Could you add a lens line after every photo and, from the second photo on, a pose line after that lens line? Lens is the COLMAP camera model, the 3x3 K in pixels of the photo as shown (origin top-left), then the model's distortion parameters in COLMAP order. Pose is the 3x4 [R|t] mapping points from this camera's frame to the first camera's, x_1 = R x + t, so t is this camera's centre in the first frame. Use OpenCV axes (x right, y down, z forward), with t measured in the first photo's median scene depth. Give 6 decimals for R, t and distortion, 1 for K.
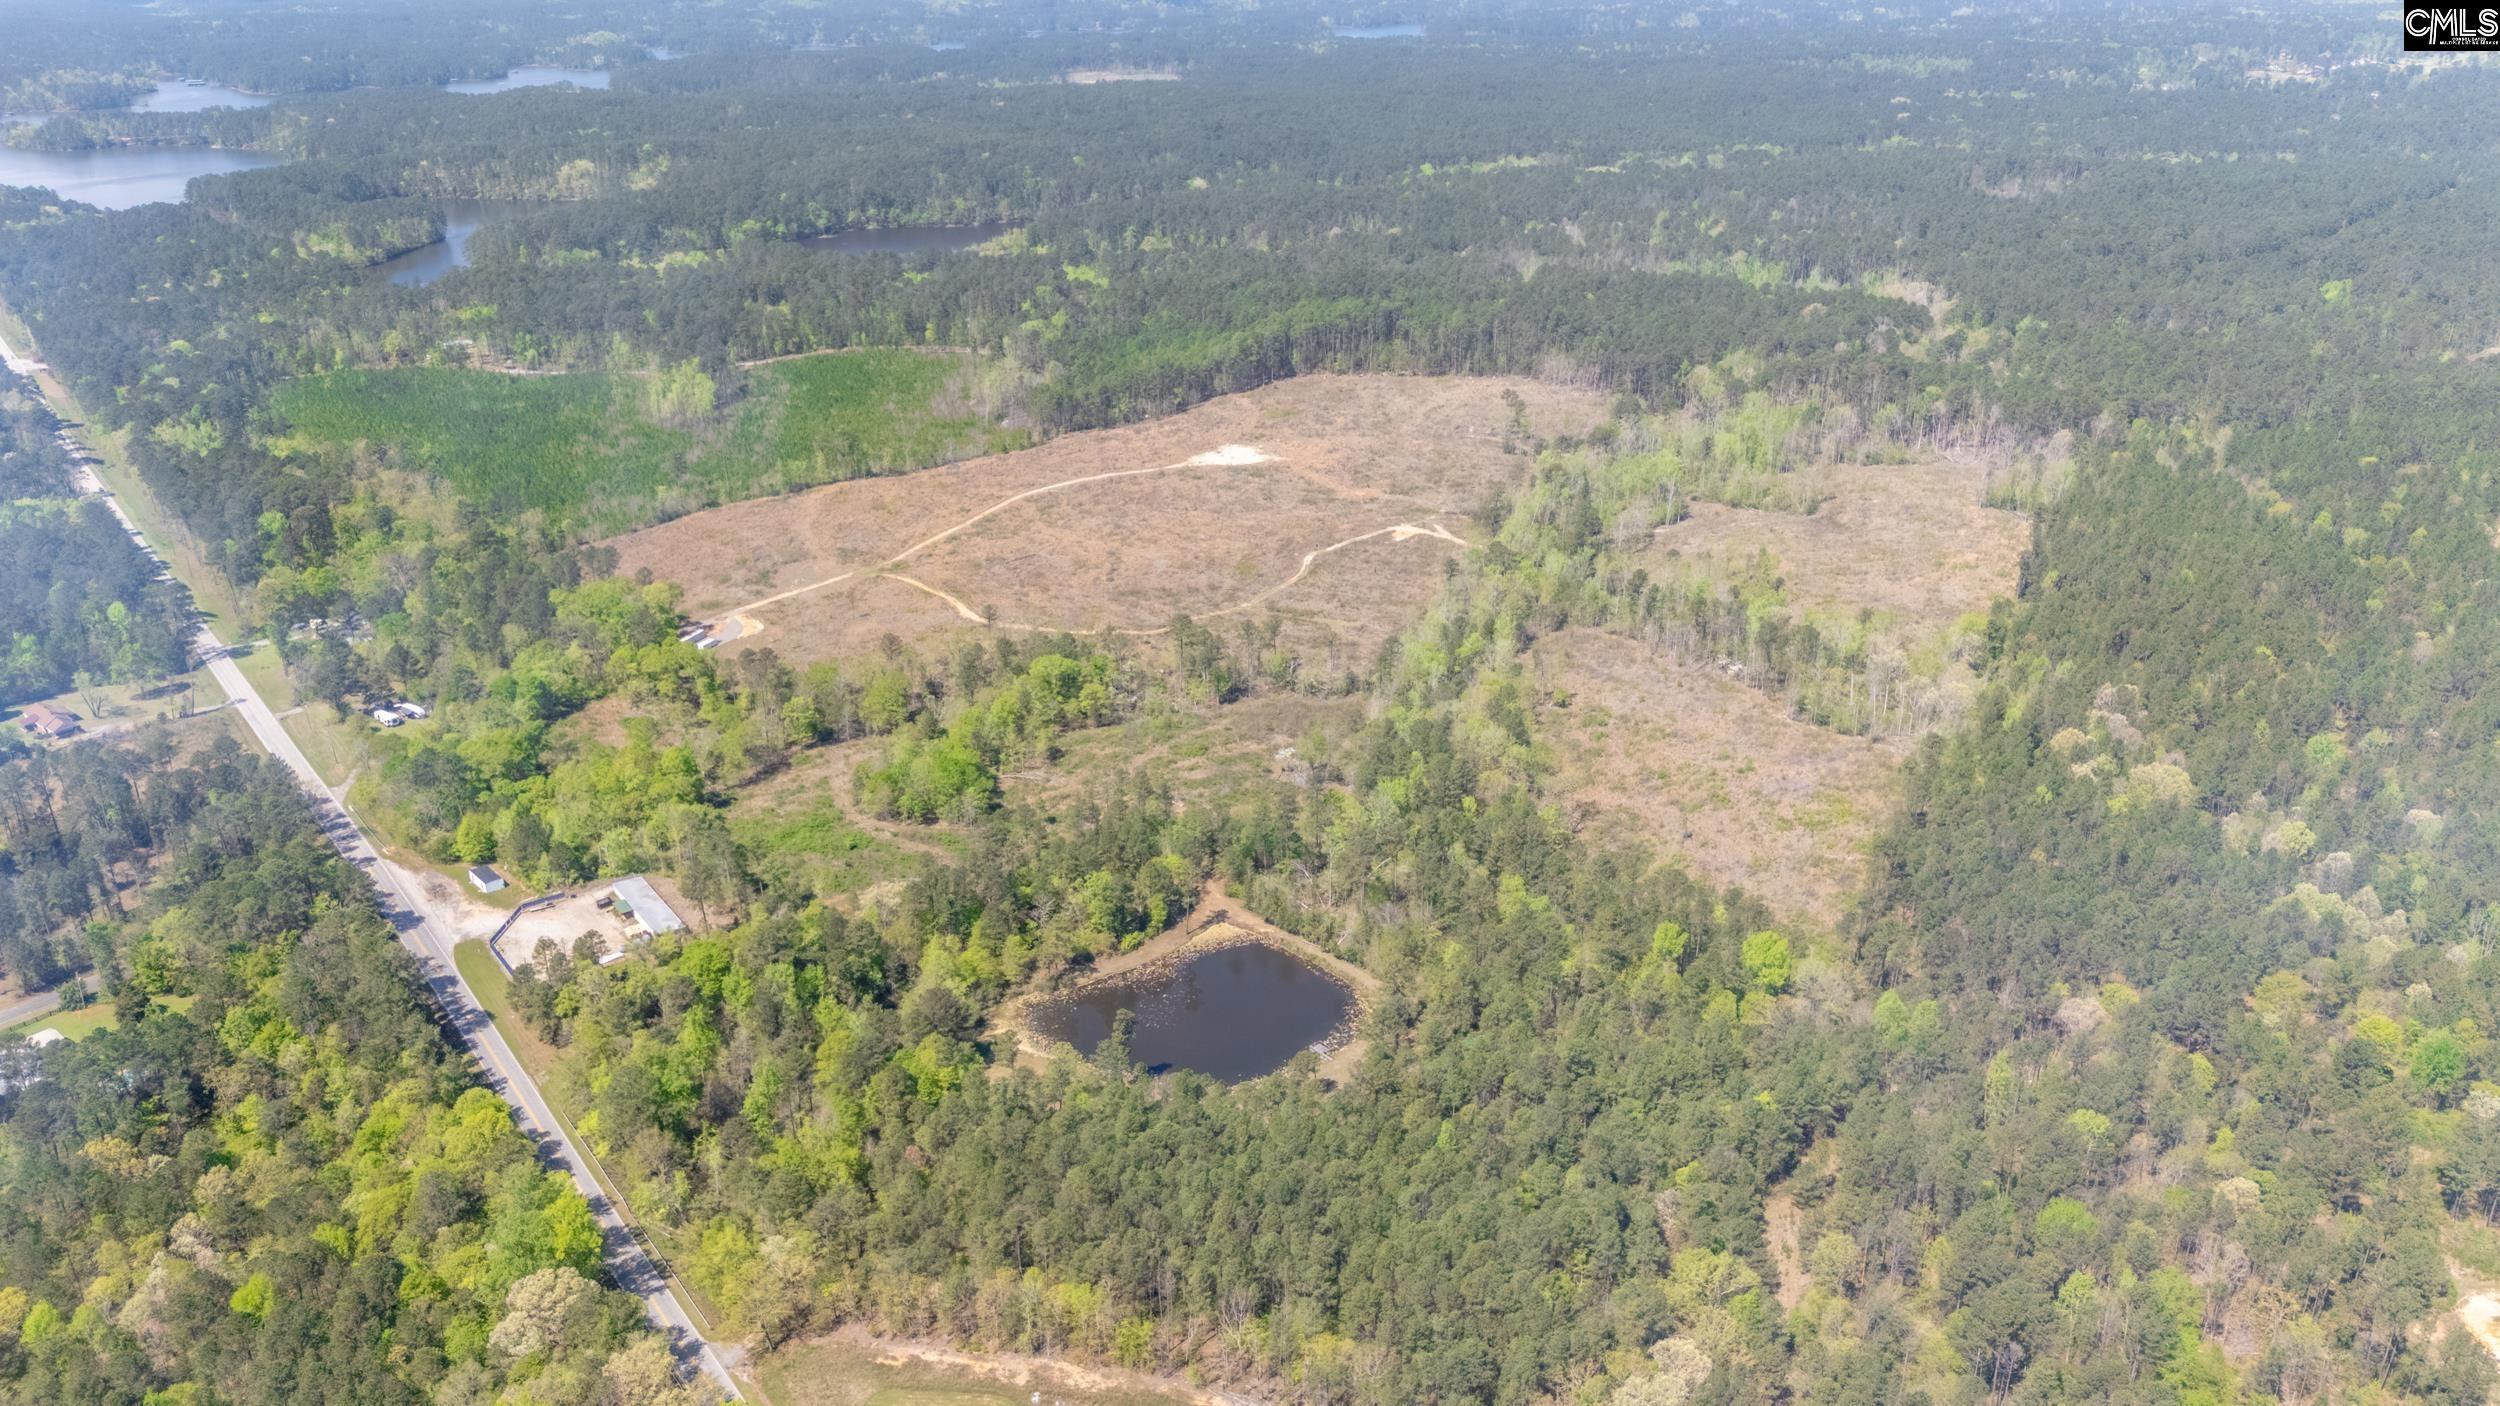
lens RADIAL K [[1841.4, 0, 1248.4], [0, 1841.4, 696.4], [0, 0, 1]] dist [0.039038, -0.037249]
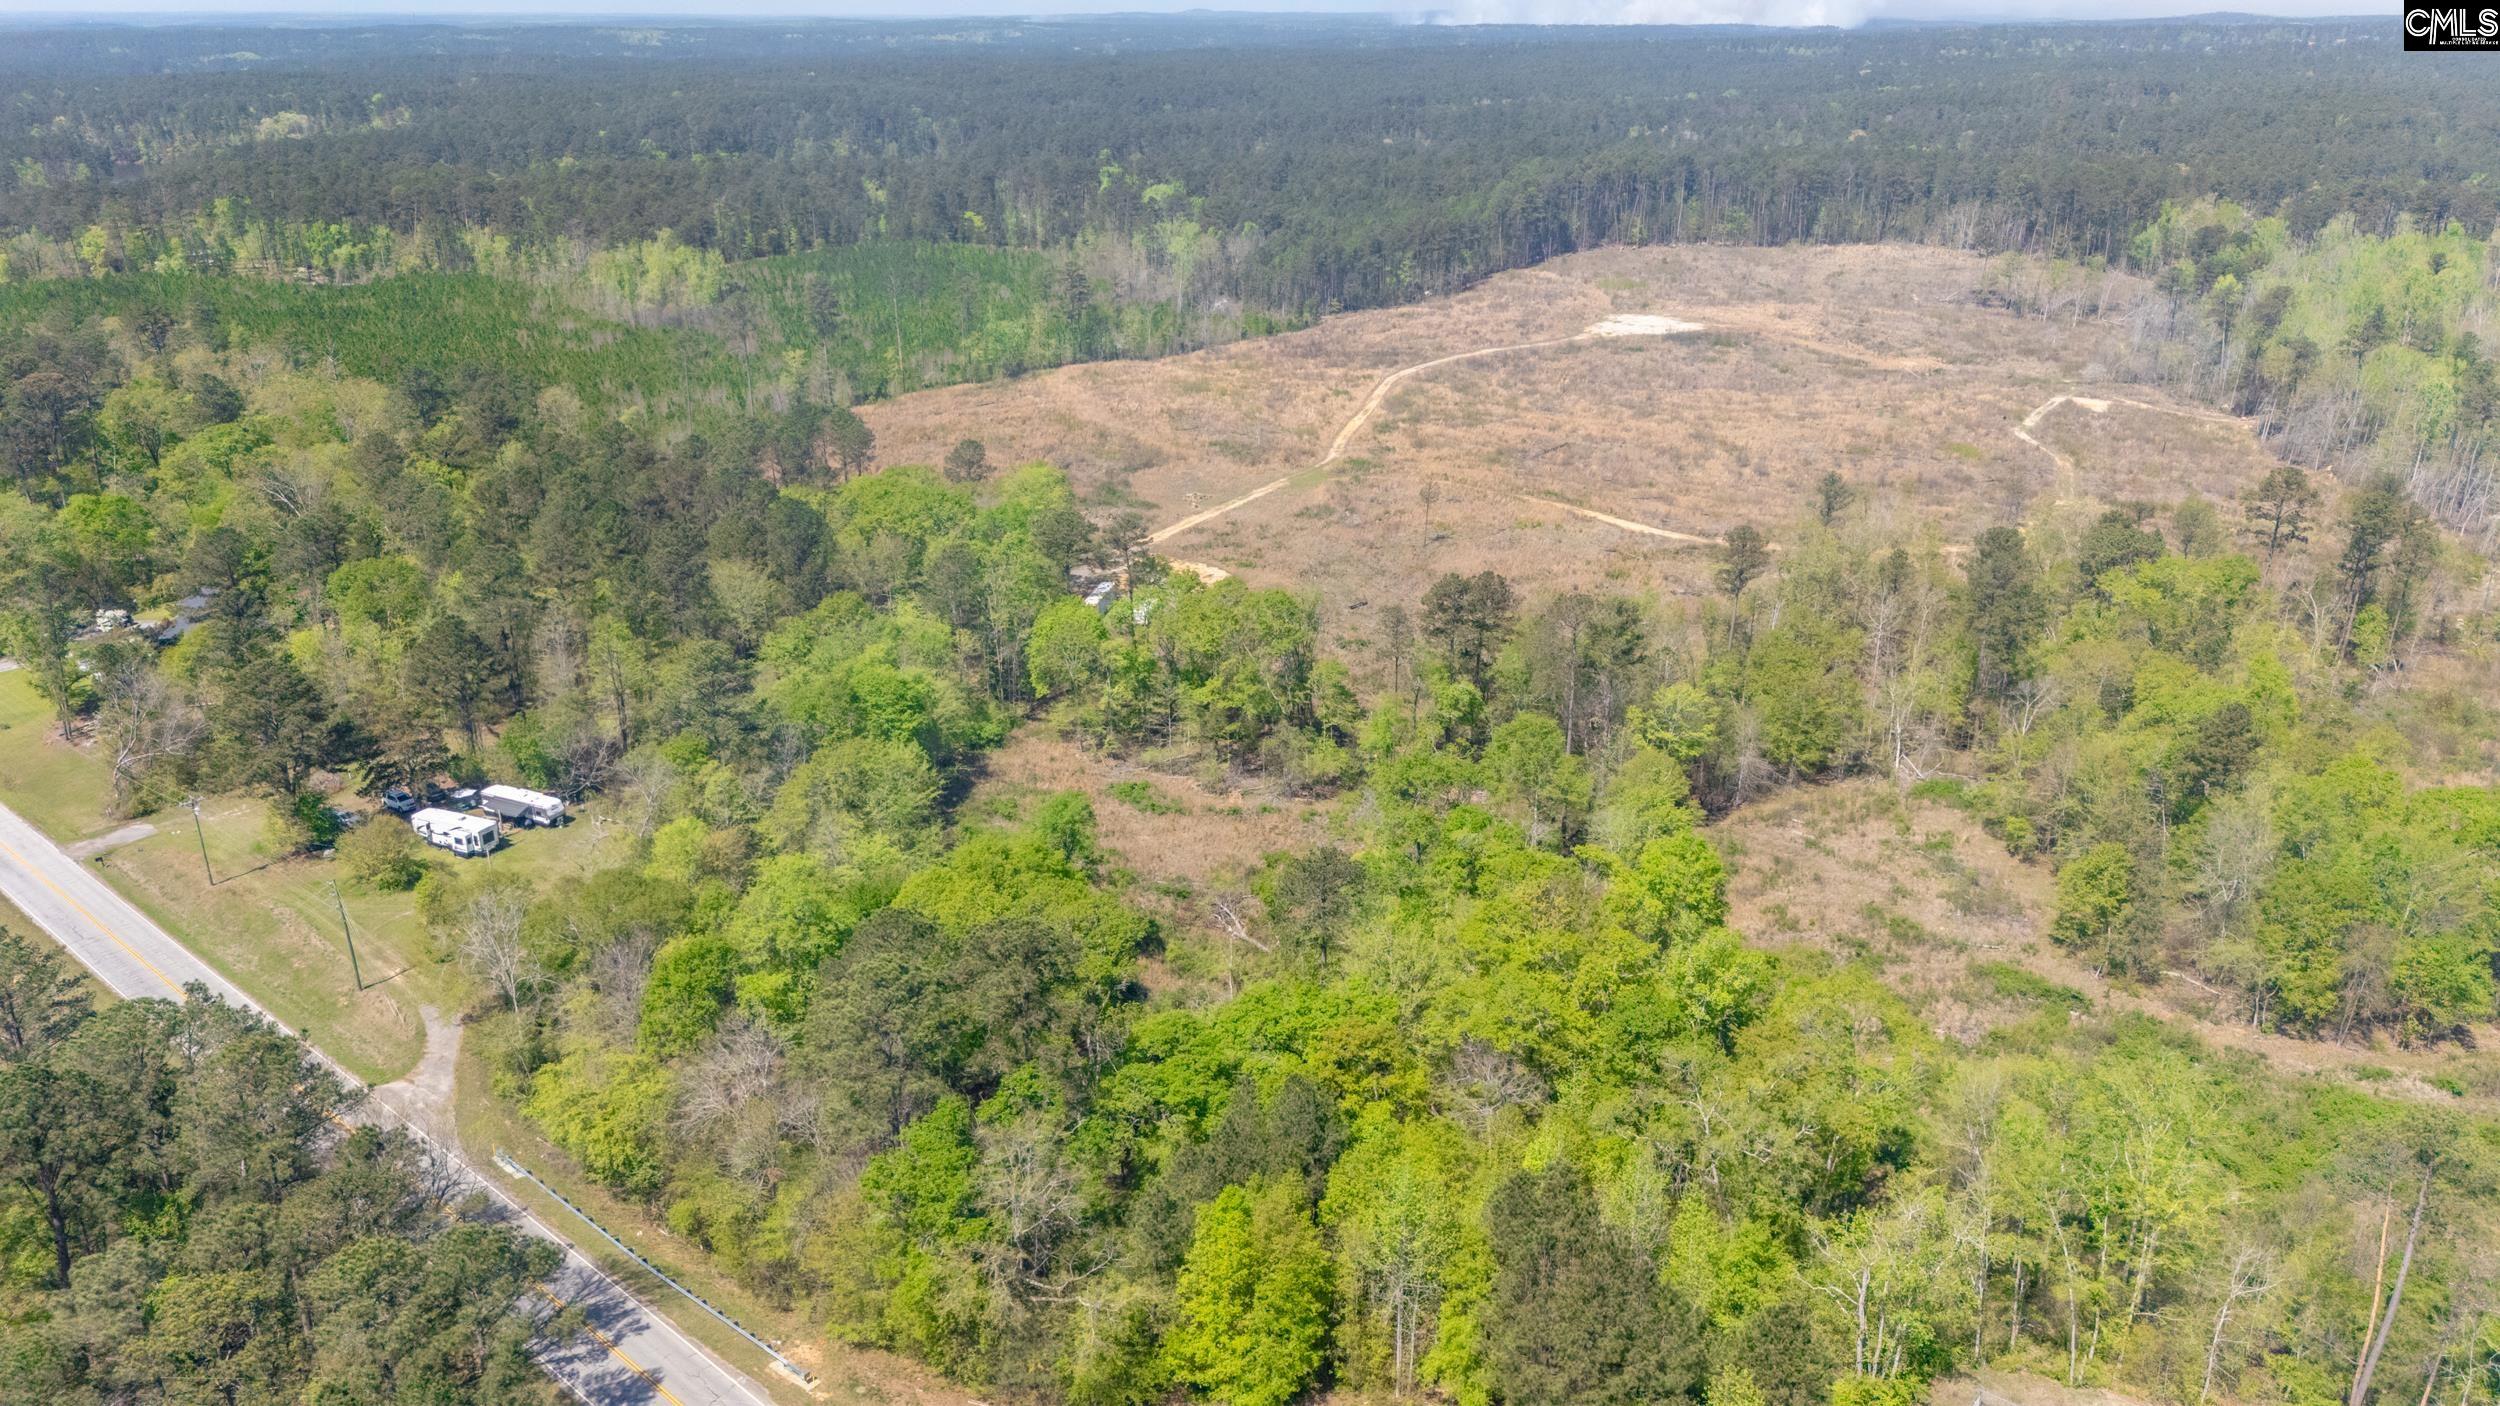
lens RADIAL K [[1841.4, 0, 1254.3], [0, 1841.4, 710.9], [0, 0, 1]] dist [0.039038, -0.037249]
pose [[0.983266, -0.063330, 0.170814, -0.270493], [0.069835, 0.997034, -0.032339, 0.007762], [-0.168259, 0.043727, 0.984772, 0.463791]]
